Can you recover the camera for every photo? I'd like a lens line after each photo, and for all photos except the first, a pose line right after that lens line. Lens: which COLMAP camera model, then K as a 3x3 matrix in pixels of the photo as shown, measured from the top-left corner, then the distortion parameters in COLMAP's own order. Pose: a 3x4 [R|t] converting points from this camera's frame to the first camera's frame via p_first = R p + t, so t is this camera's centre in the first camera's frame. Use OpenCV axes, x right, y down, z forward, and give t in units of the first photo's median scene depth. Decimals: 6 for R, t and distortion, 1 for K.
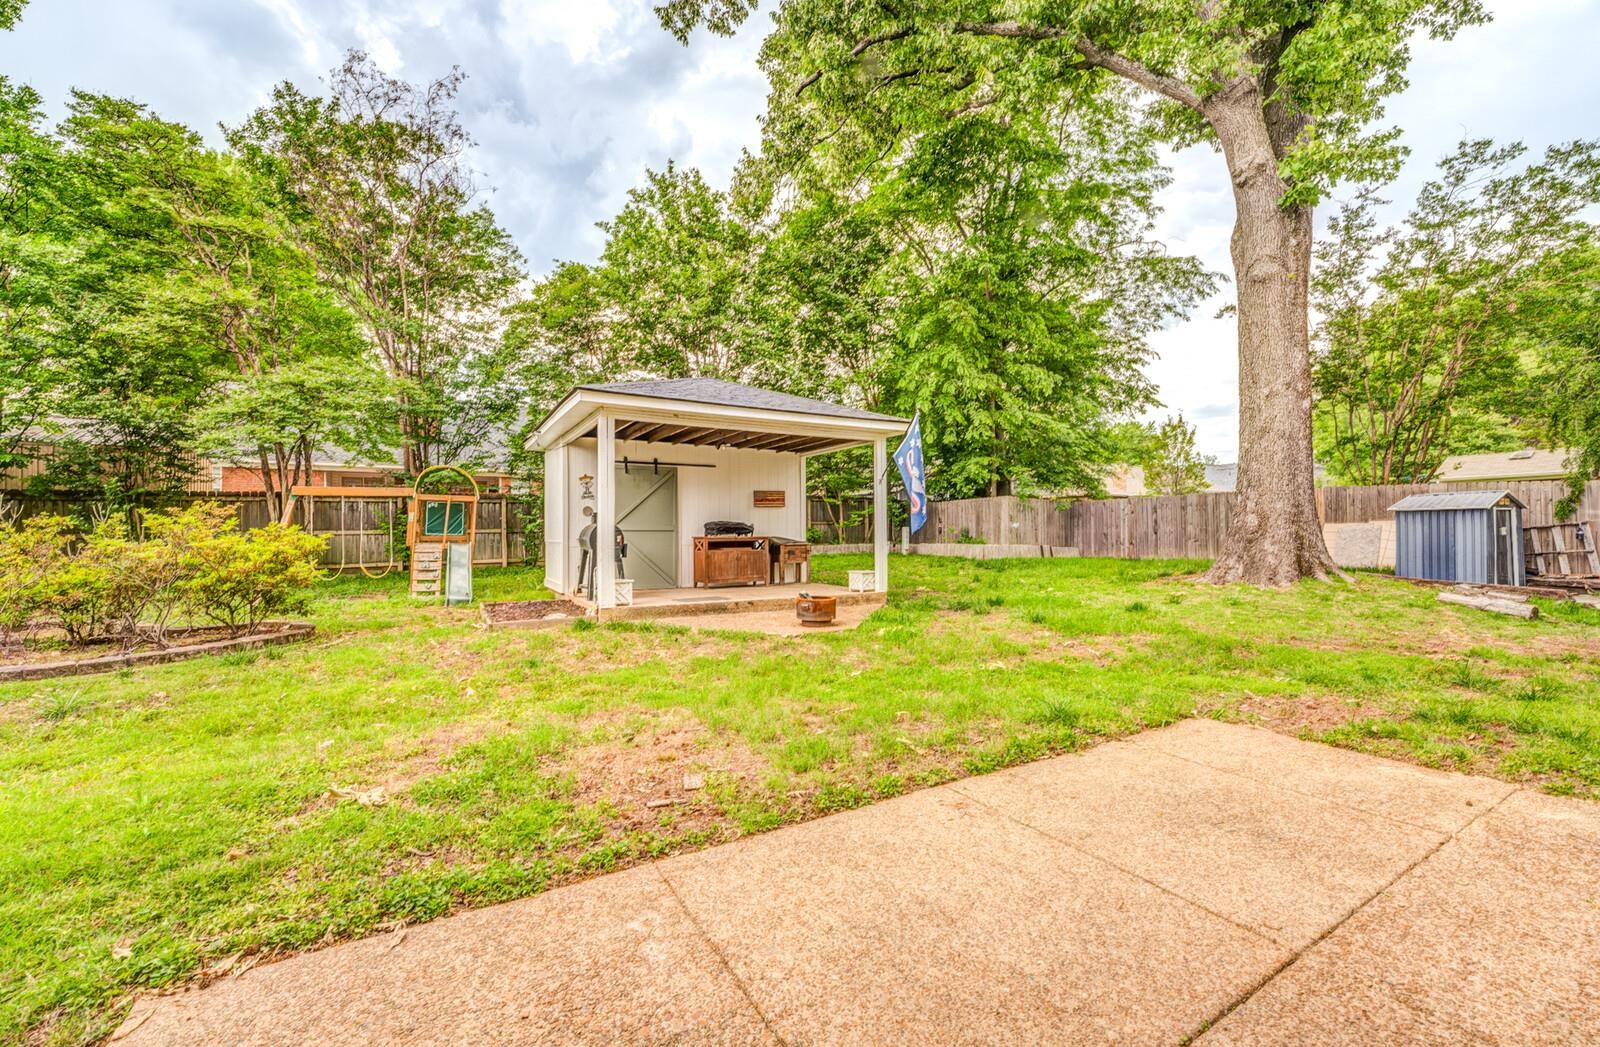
lens RADIAL K [[649.5, 0, 800.0], [0, 649.5, 523.5], [0, 0, 1]] dist [-0.000872, -0.000029]
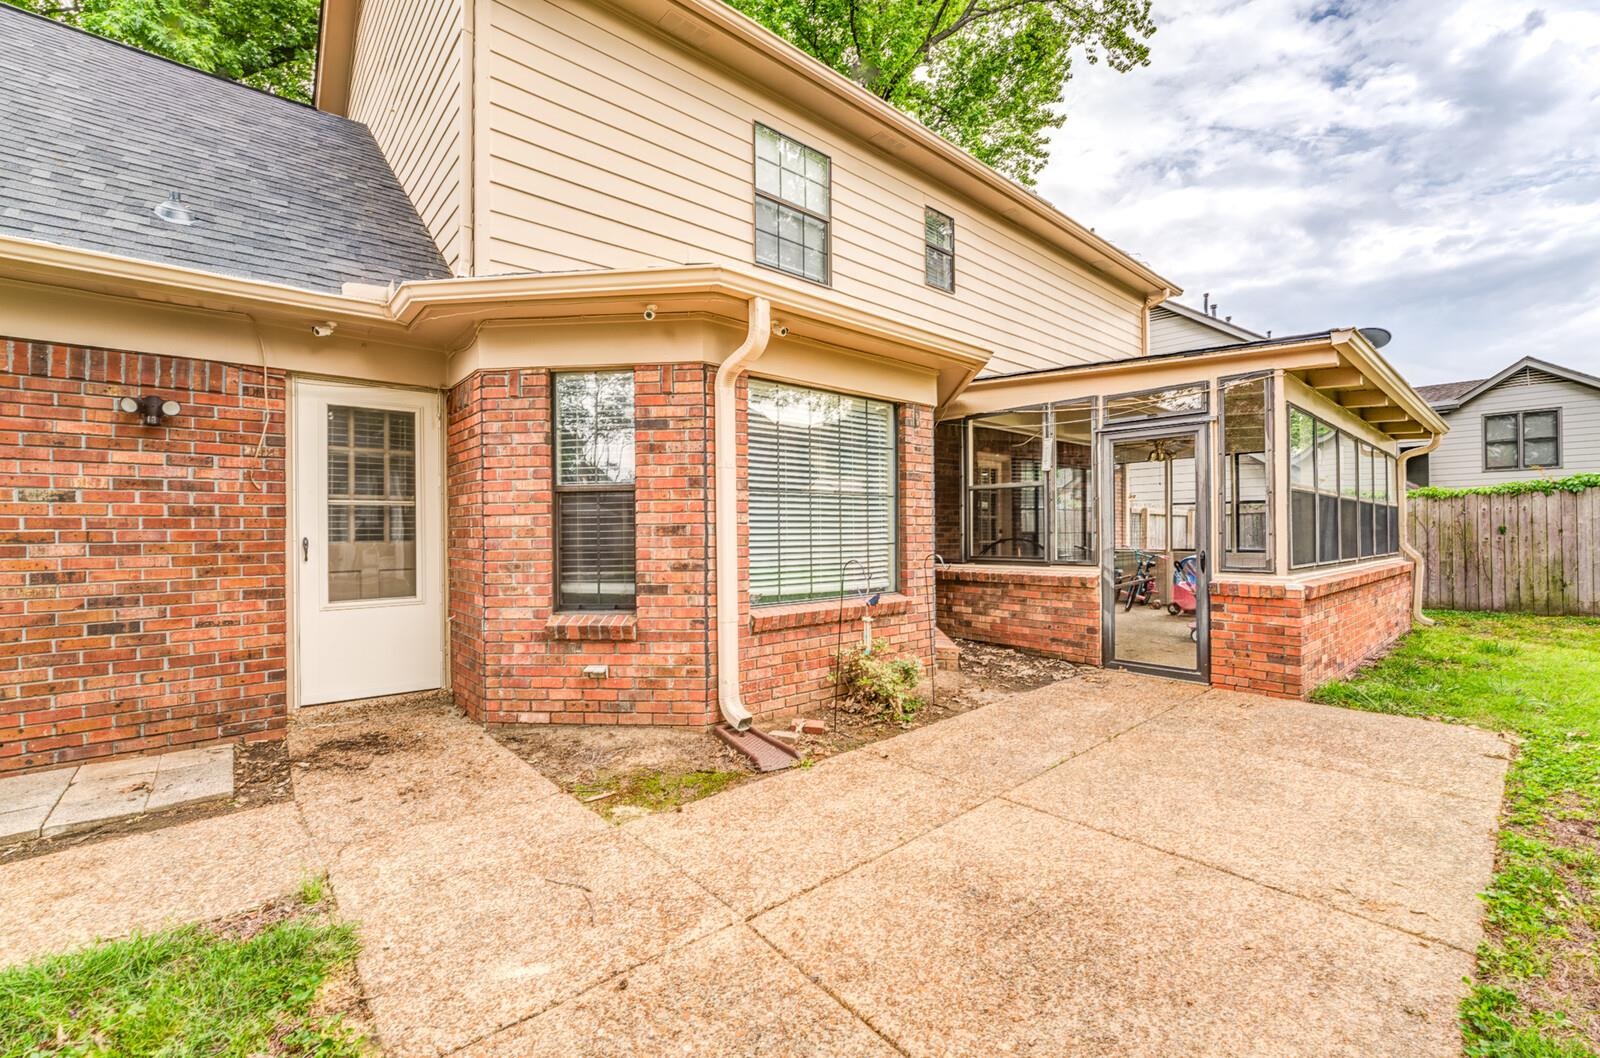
lens RADIAL K [[663.4, 0, 789.1], [0, 663.4, 532.8], [0, 0, 1]] dist [-0.012851, -0.000015]
pose [[-0.985780, 0.013002, -0.167538, 0.255692], [0.015226, 0.999812, -0.011999, 0.011032], [0.167351, -0.014379, -0.985793, 0.418340]]
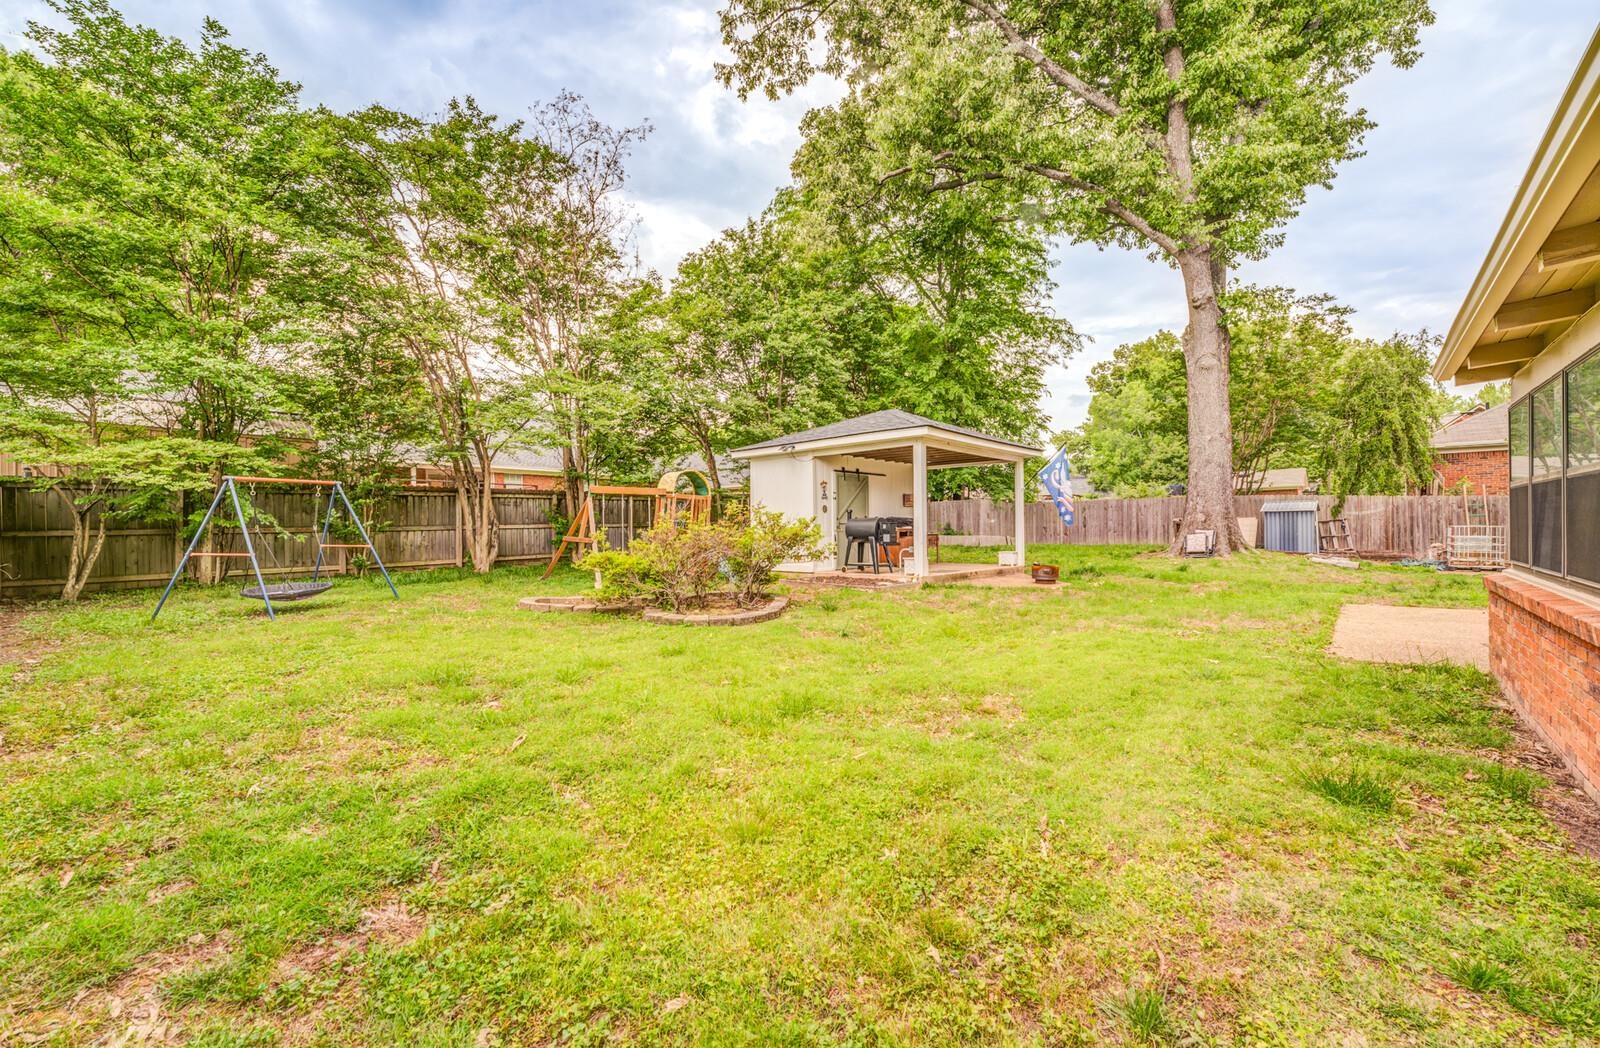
lens RADIAL K [[656.2, 0, 800.0], [0, 656.2, 524.0], [0, 0, 1]] dist [0.001179, 0.000166]
pose [[0.948597, -0.000528, 0.316487, -0.743415], [-0.001027, 0.999988, 0.004749, 0.005311], [-0.316486, -0.004830, 0.948585, -0.222559]]
